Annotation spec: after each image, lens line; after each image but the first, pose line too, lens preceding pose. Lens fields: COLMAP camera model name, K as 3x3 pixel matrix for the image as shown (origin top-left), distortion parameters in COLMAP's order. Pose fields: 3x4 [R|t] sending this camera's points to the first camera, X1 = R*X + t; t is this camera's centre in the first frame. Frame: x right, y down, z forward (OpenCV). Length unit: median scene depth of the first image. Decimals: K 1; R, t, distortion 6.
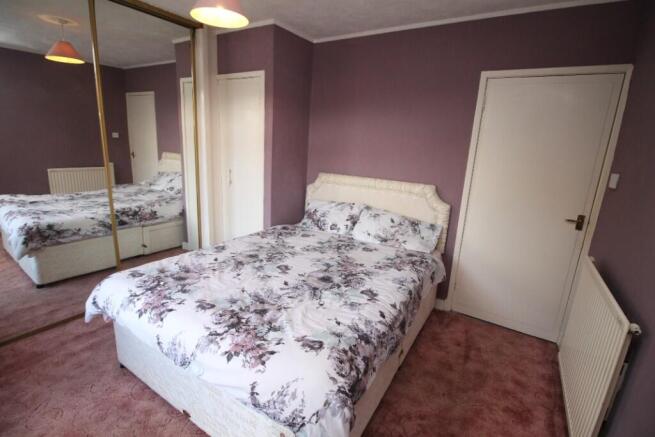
lens RADIAL K [[306.7, 0, 329.2], [0, 306.7, 216.4], [0, 0, 1]] dist [-0.015728, -0.003327]
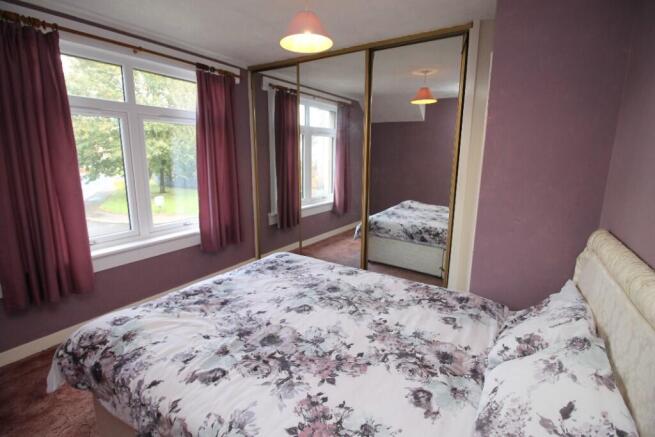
lens RADIAL K [[306.7, 0, 329.0], [0, 306.7, 217.0], [0, 0, 1]] dist [-0.015728, -0.003327]
pose [[0.000660, 0.147403, -0.989076, 0.632271], [-0.248445, 0.958089, 0.142619, -0.204288], [0.968646, 0.245637, 0.037254, 0.974488]]
